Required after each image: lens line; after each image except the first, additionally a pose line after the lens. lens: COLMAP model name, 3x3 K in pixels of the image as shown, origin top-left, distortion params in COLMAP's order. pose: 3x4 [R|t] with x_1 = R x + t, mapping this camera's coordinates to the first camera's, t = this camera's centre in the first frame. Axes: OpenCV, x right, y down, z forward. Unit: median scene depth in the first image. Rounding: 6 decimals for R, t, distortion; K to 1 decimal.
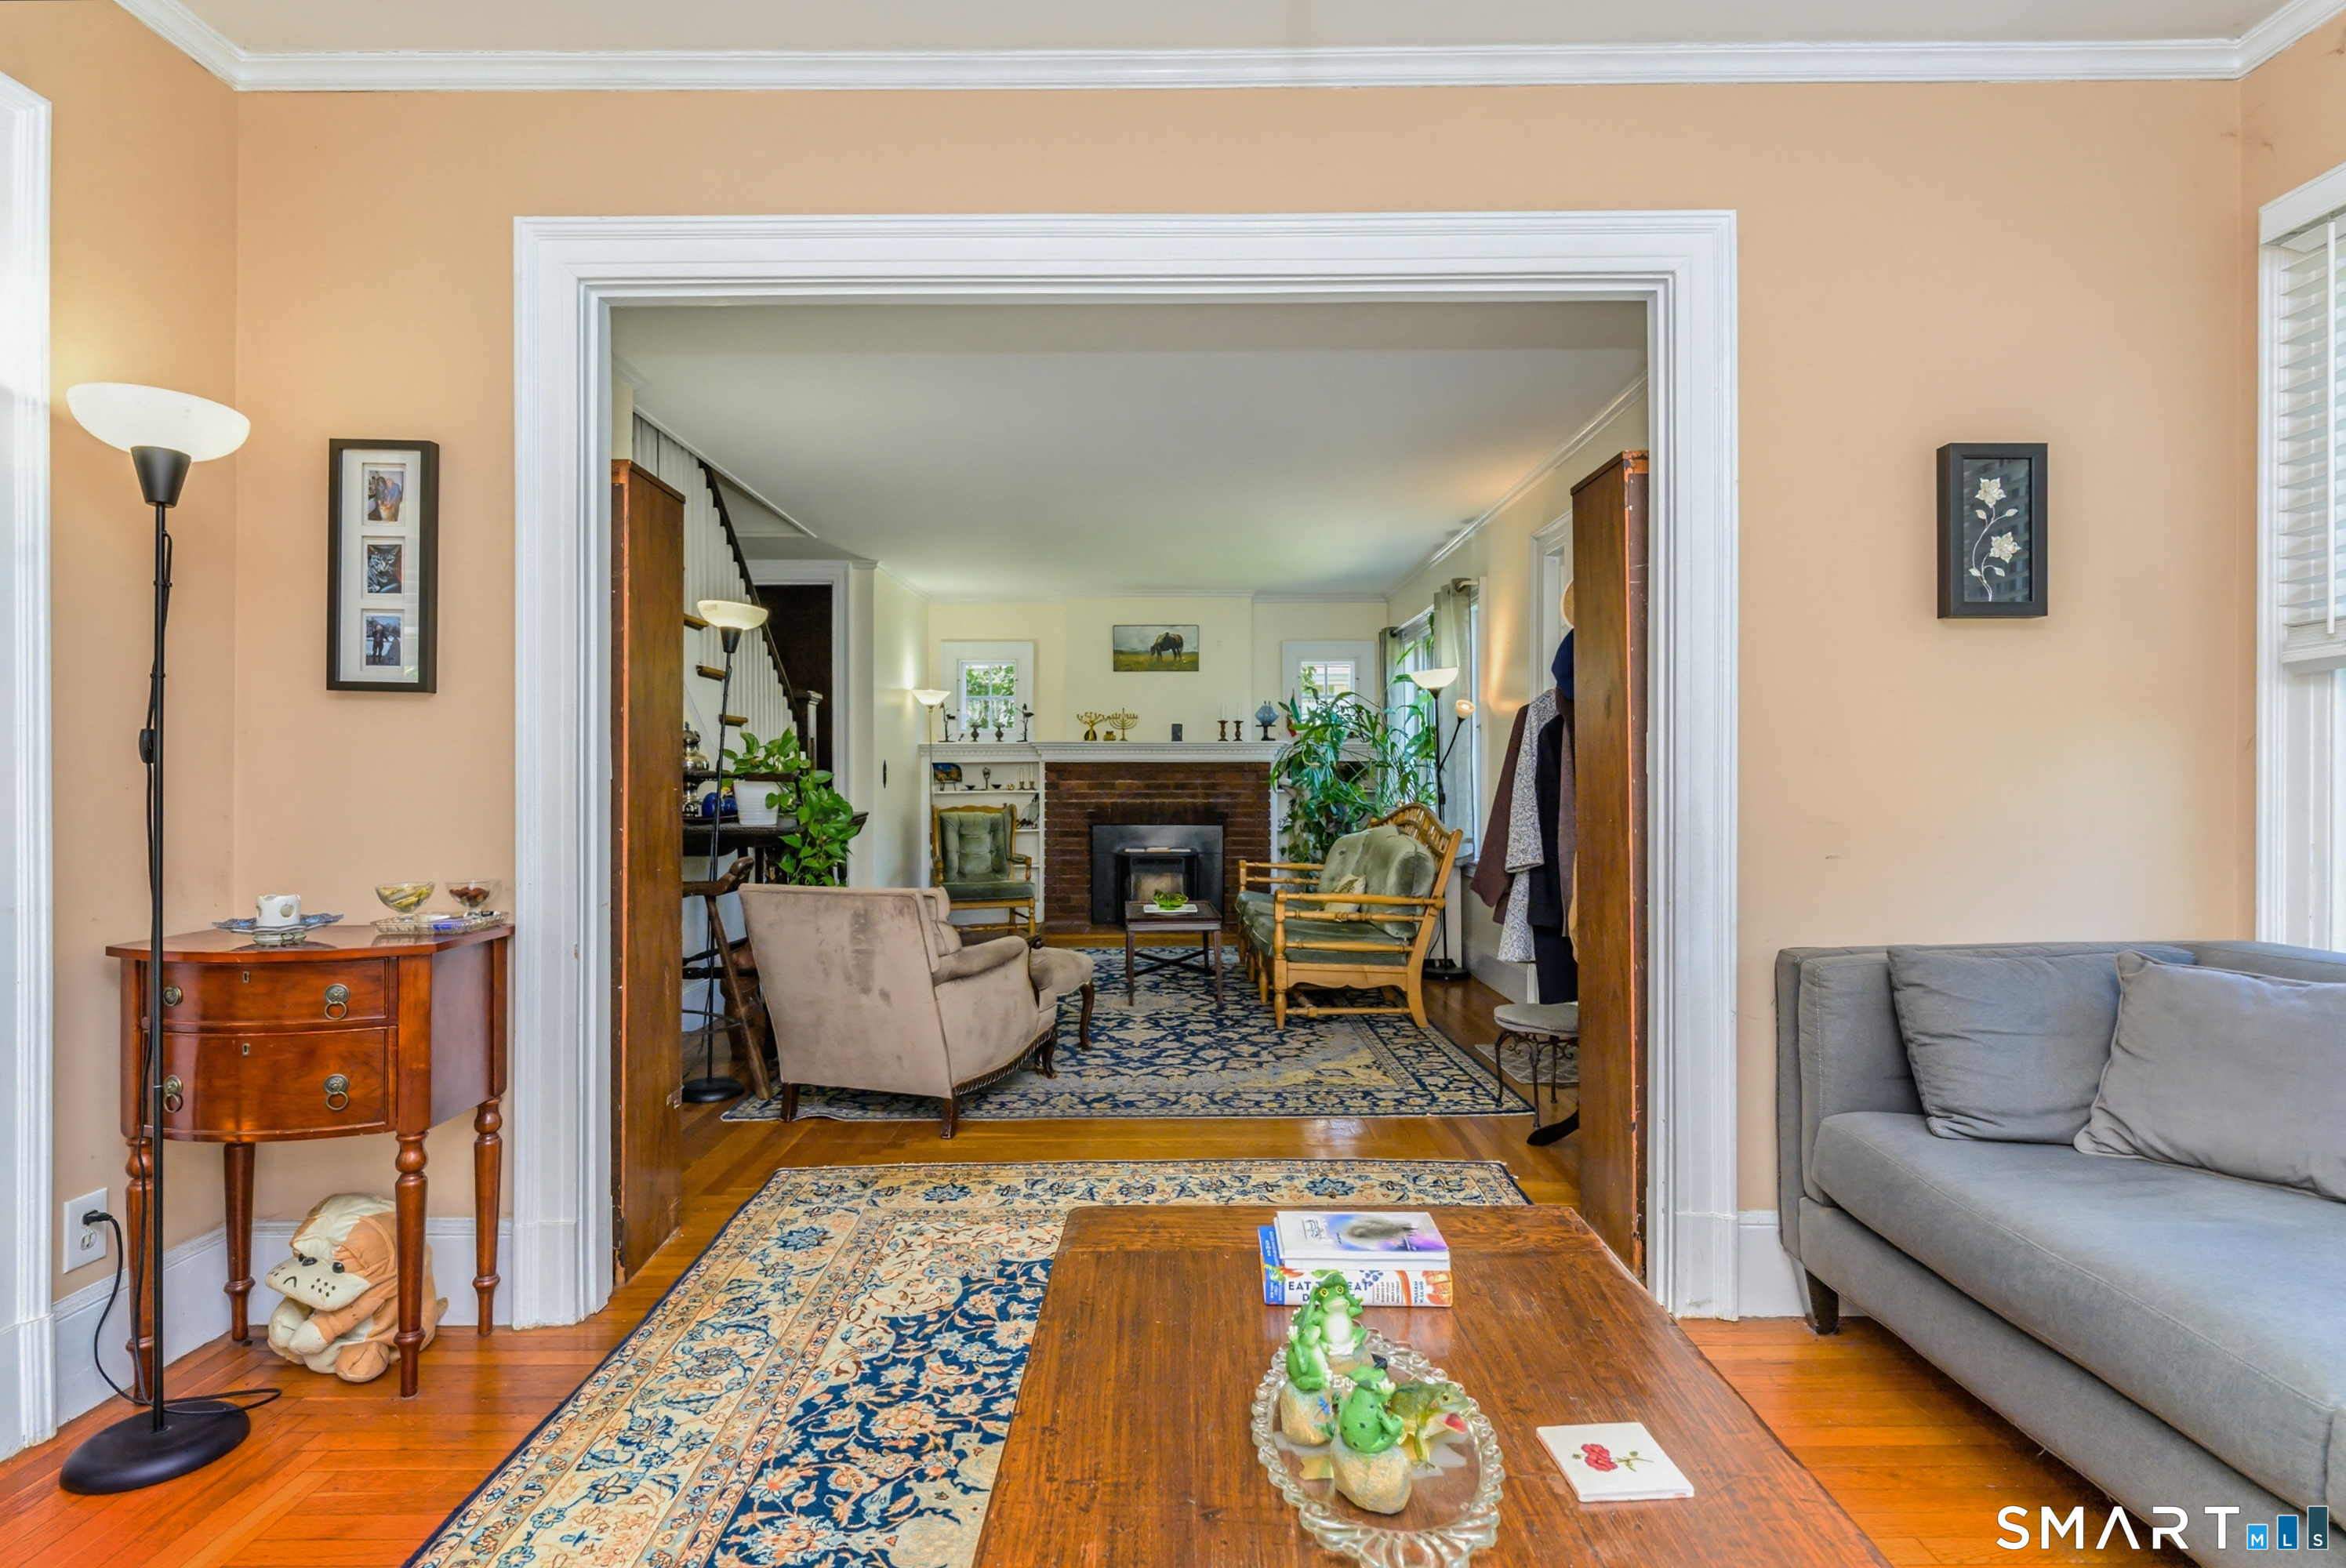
lens RADIAL K [[1168.7, 0, 1174.9], [0, 1168.7, 764.2], [0, 0, 1]] dist [0.007261, 0.000605]
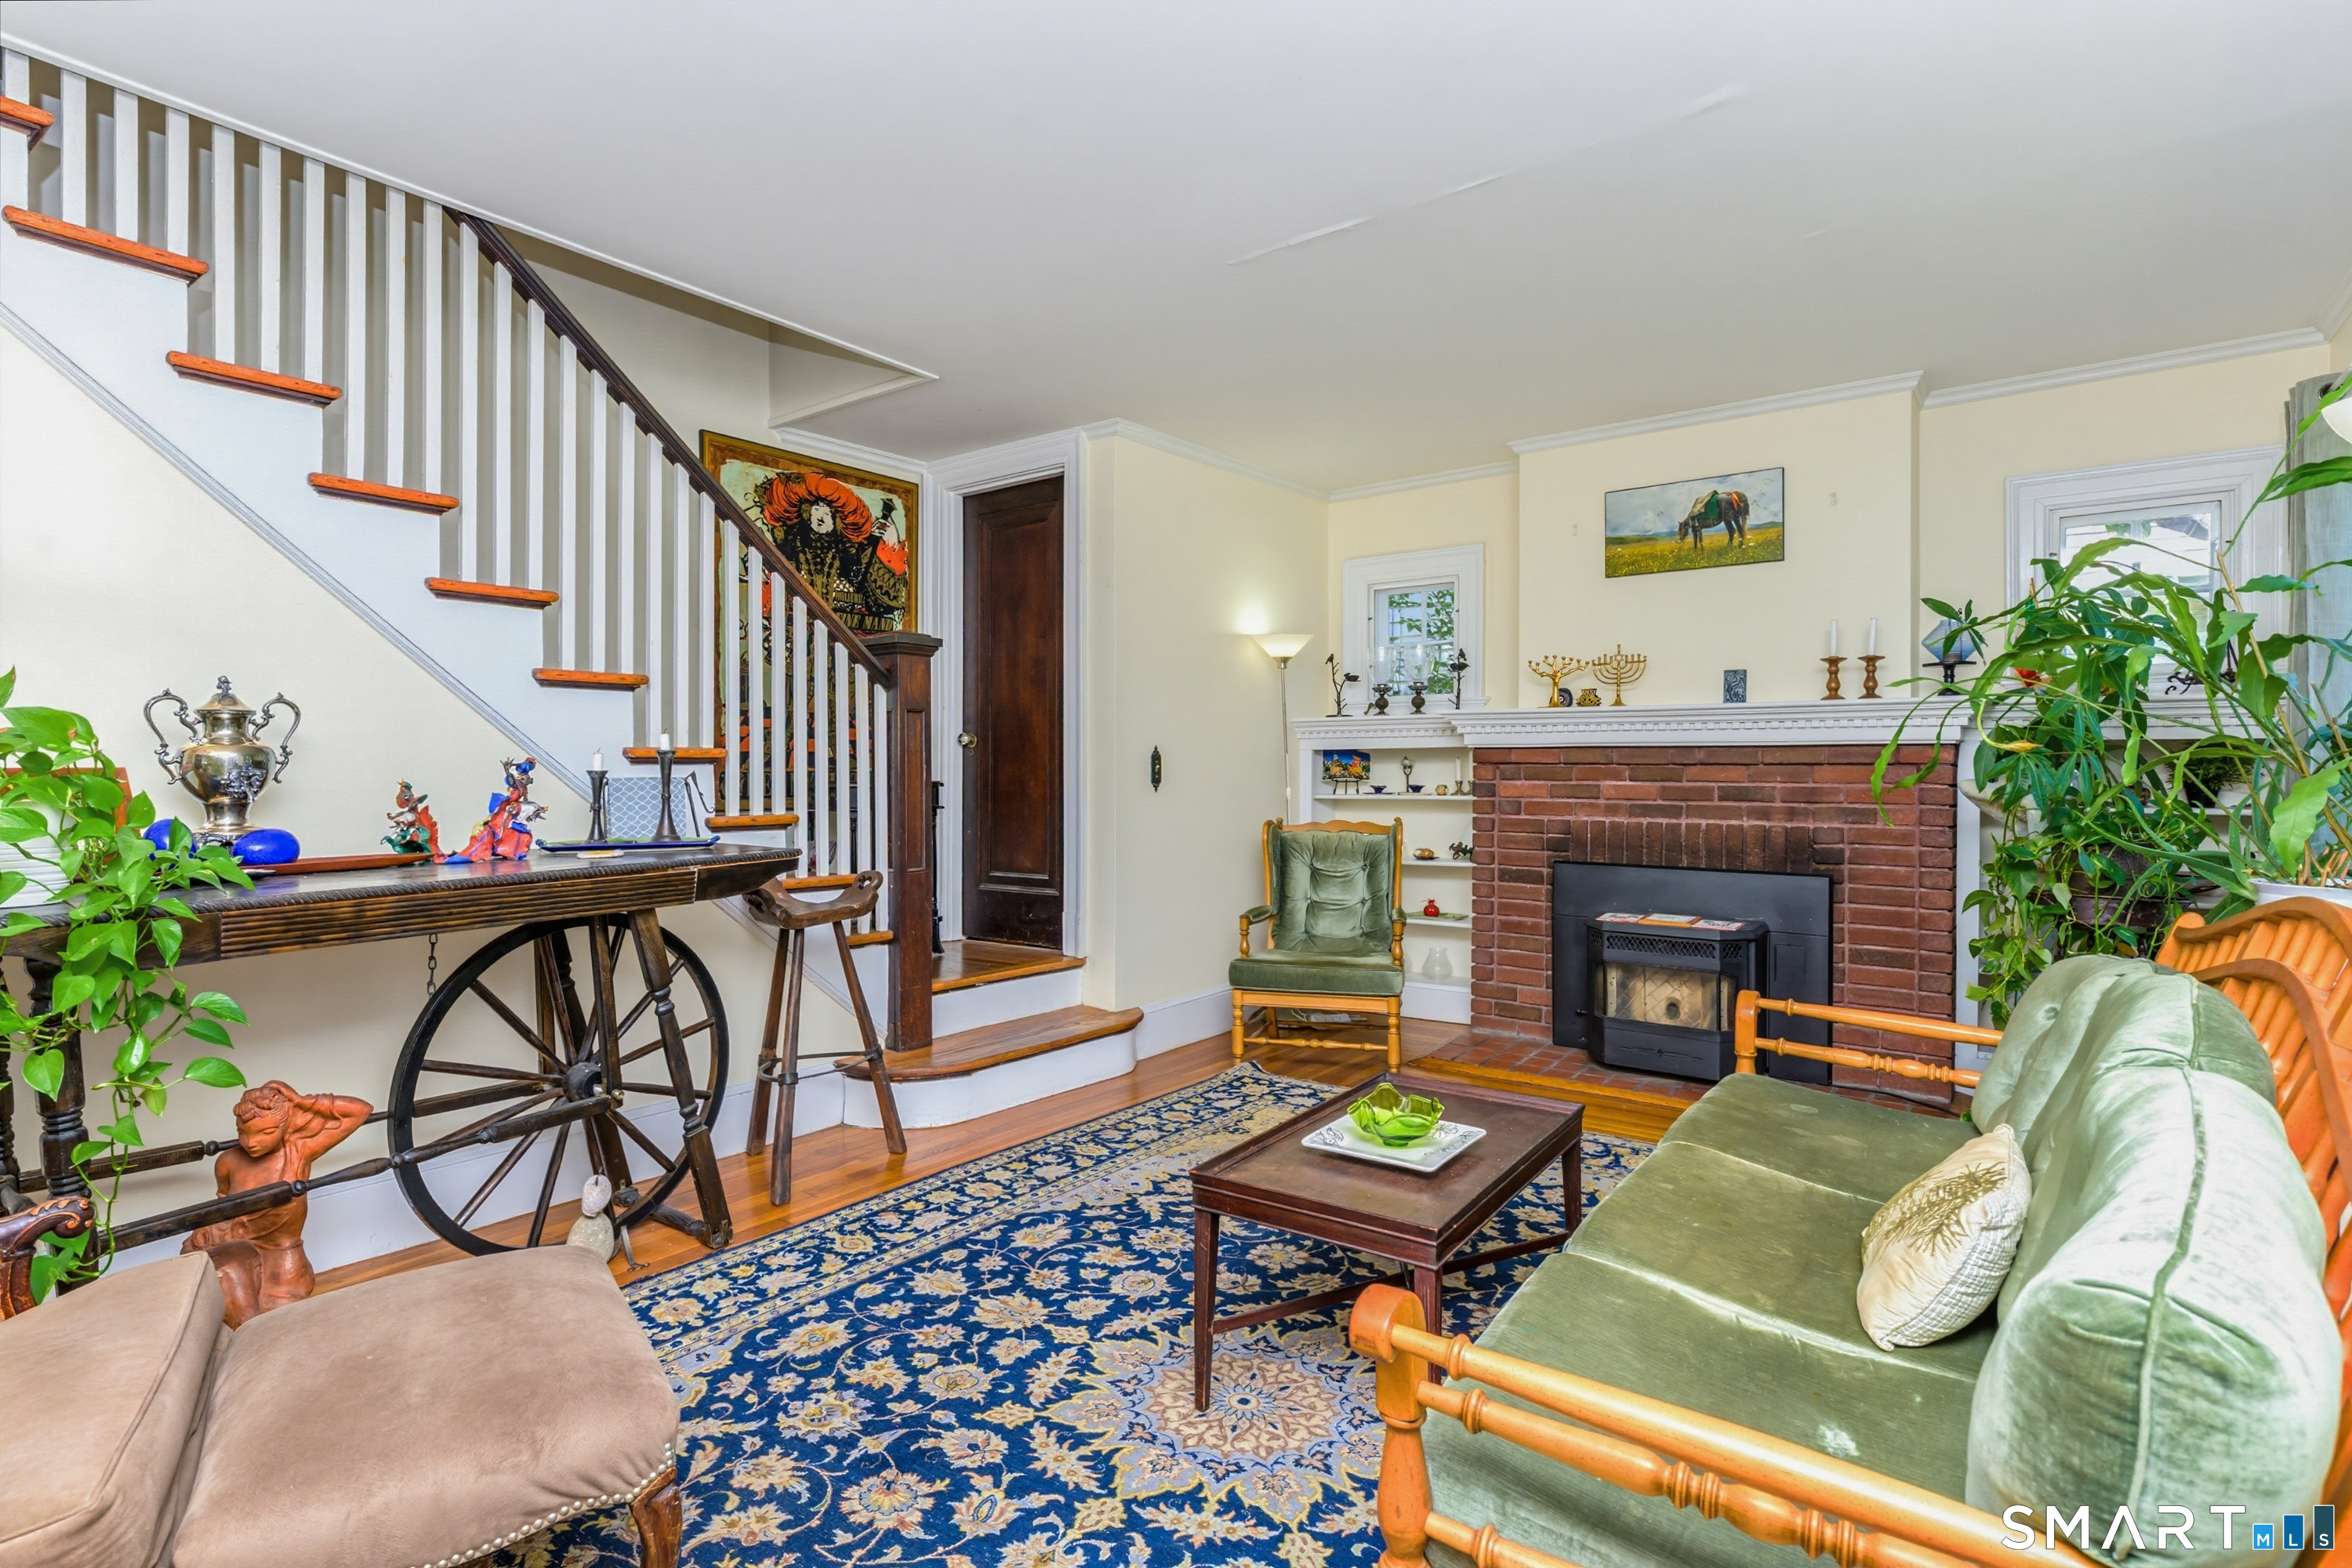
lens RADIAL K [[1171.7, 0, 1167.6], [0, 1171.7, 749.1], [0, 0, 1]] dist [0.007261, 0.000605]
pose [[0.790883, -0.005830, -0.611940, 0.119597], [0.006571, 0.999978, -0.001035, -0.001305], [0.611932, -0.003203, 0.790904, 0.456483]]
